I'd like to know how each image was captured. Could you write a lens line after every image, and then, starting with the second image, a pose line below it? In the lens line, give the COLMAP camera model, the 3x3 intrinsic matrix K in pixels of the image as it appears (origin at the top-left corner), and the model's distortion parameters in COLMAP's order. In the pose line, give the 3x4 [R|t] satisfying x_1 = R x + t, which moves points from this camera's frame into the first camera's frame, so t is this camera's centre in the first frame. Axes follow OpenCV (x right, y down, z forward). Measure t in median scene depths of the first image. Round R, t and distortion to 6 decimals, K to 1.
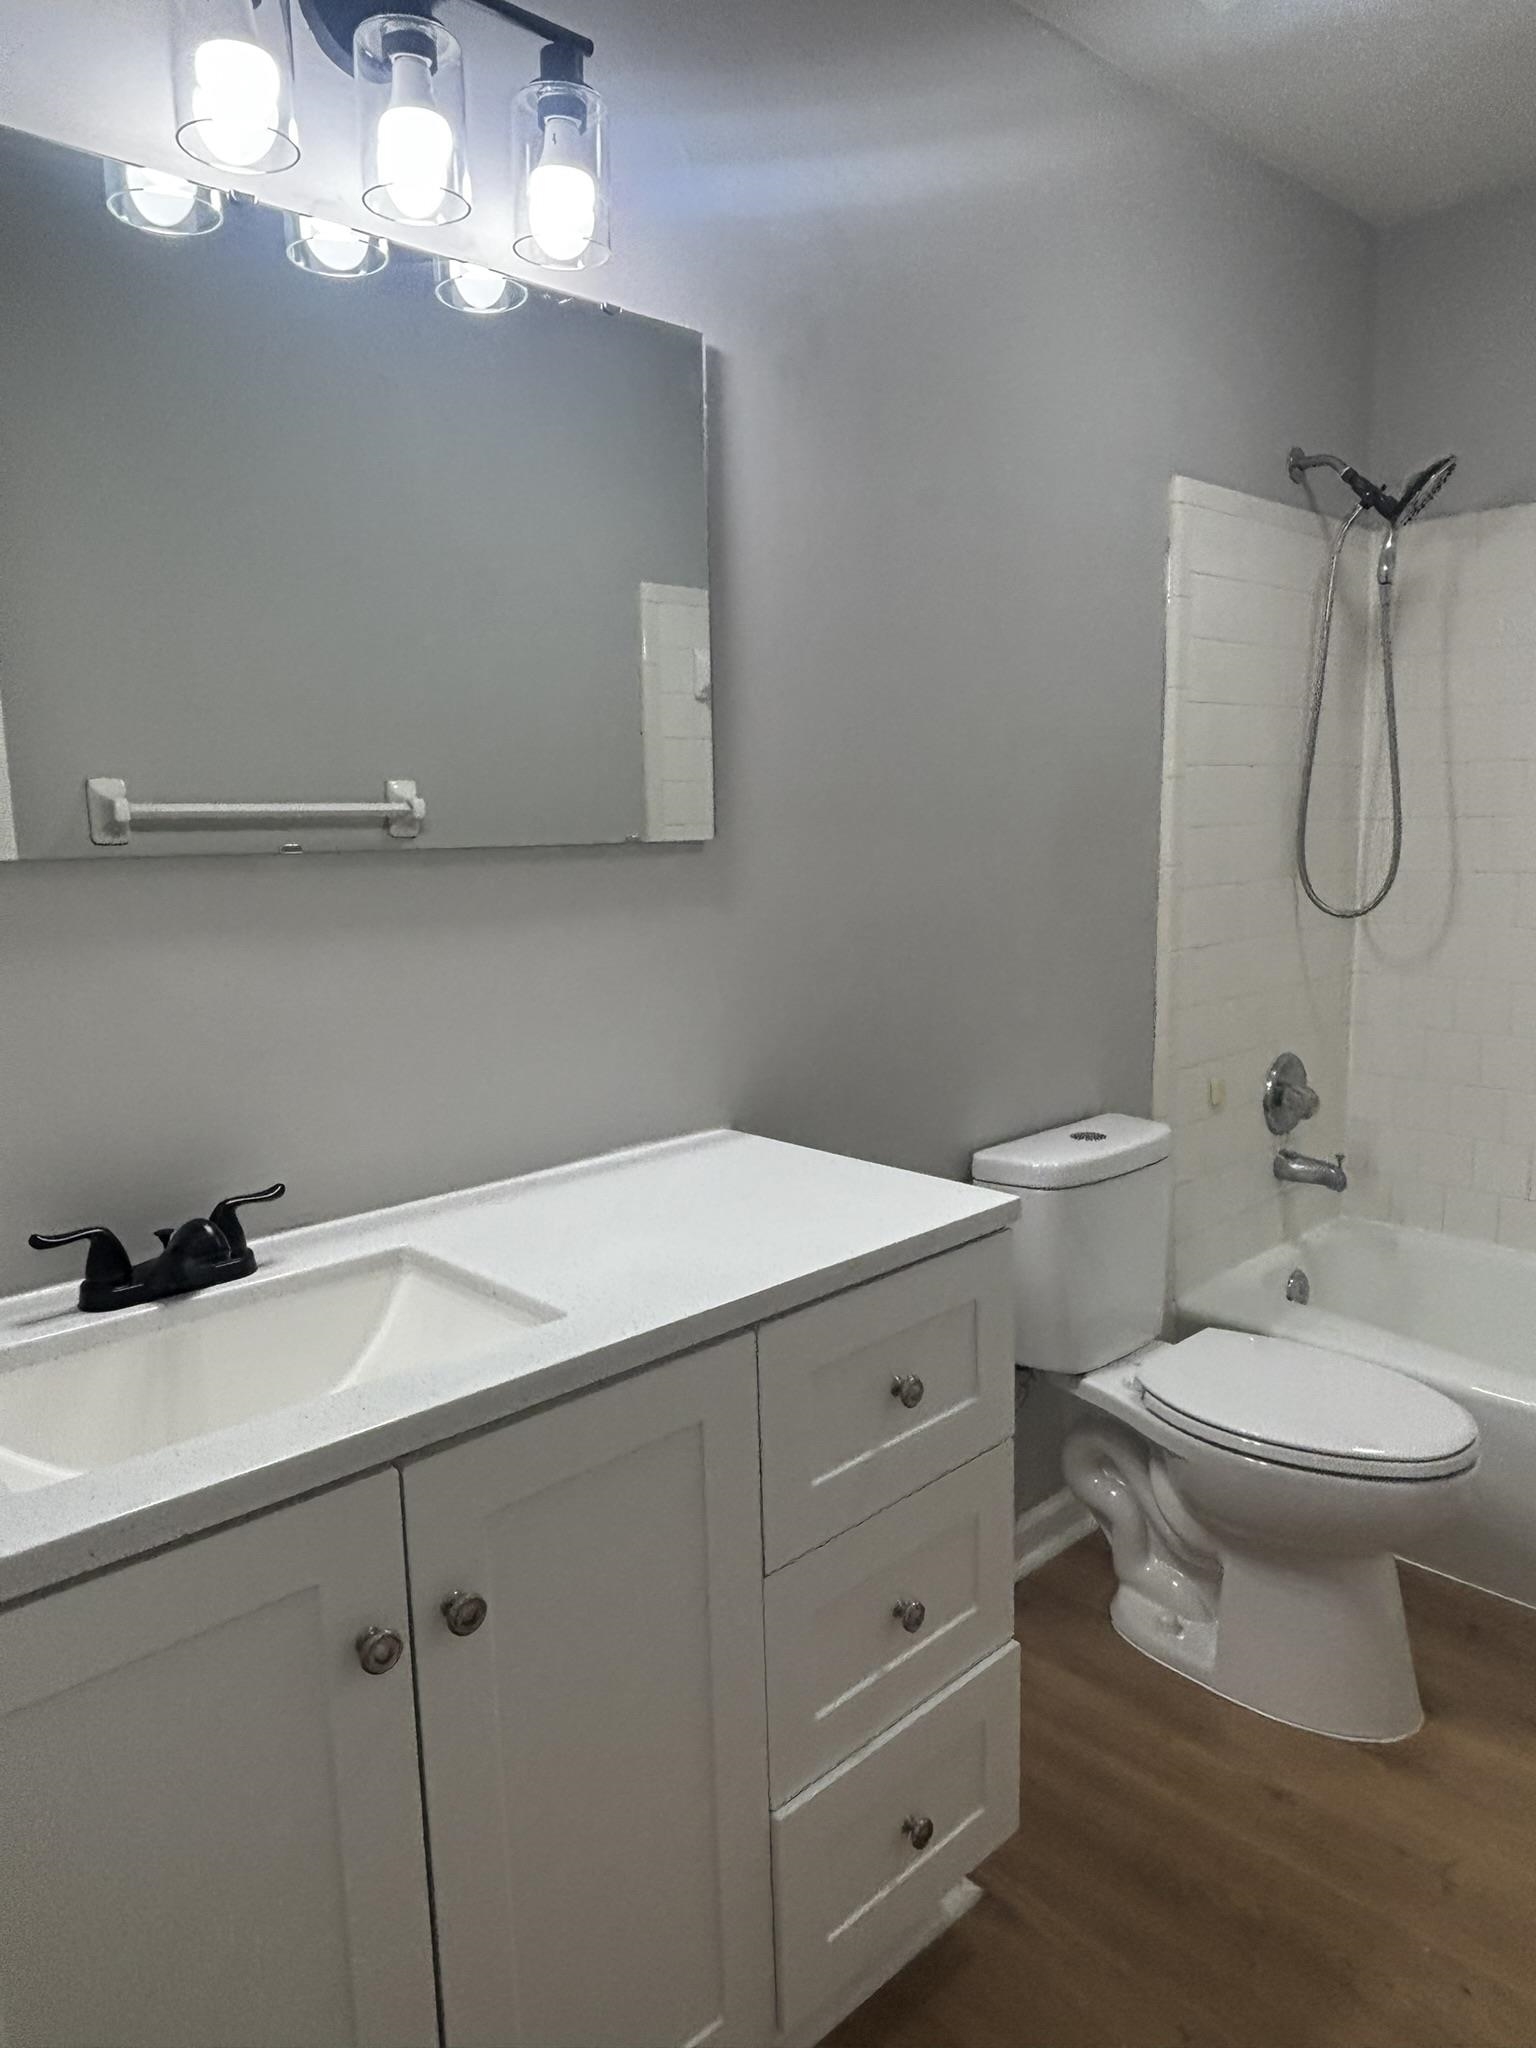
lens RADIAL K [[1338.8, 0, 762.0], [0, 1338.8, 1023.4], [0, 0, 1]] dist [0.007181, -0.035670]
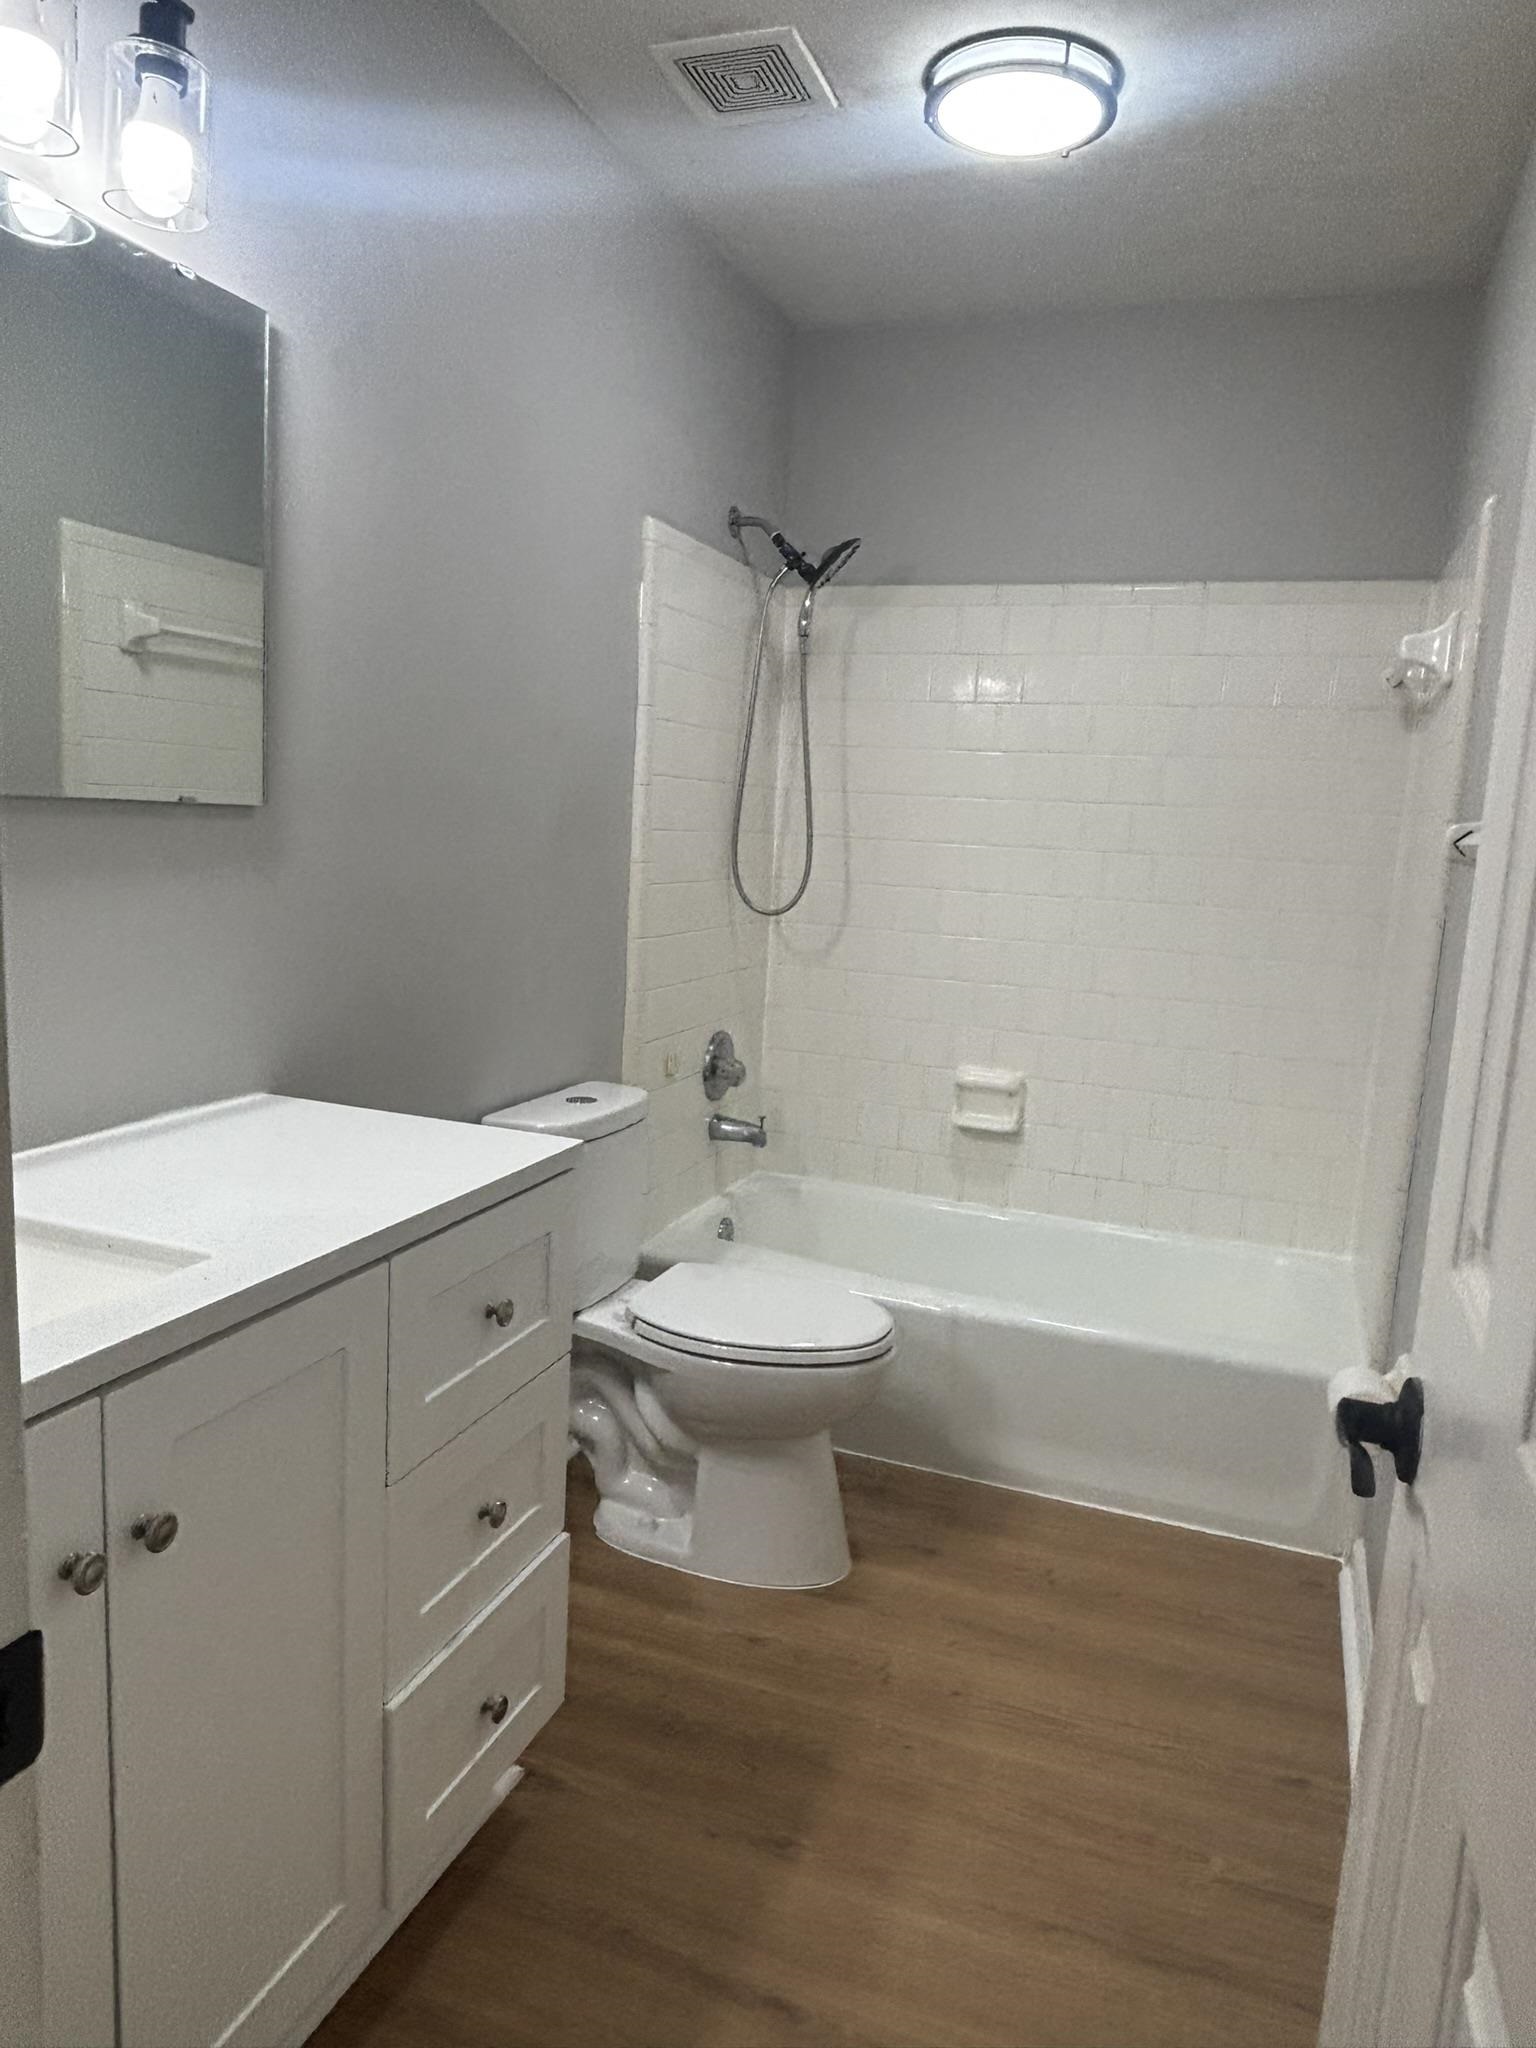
lens RADIAL K [[1338.8, 0, 773.5], [0, 1338.8, 1019.6], [0, 0, 1]] dist [0.007181, -0.035670]
pose [[0.890614, 0.008648, 0.454677, -0.143935], [-0.009955, 0.999950, 0.000482, 0.018682], [-0.454651, -0.004956, 0.890656, -0.076881]]
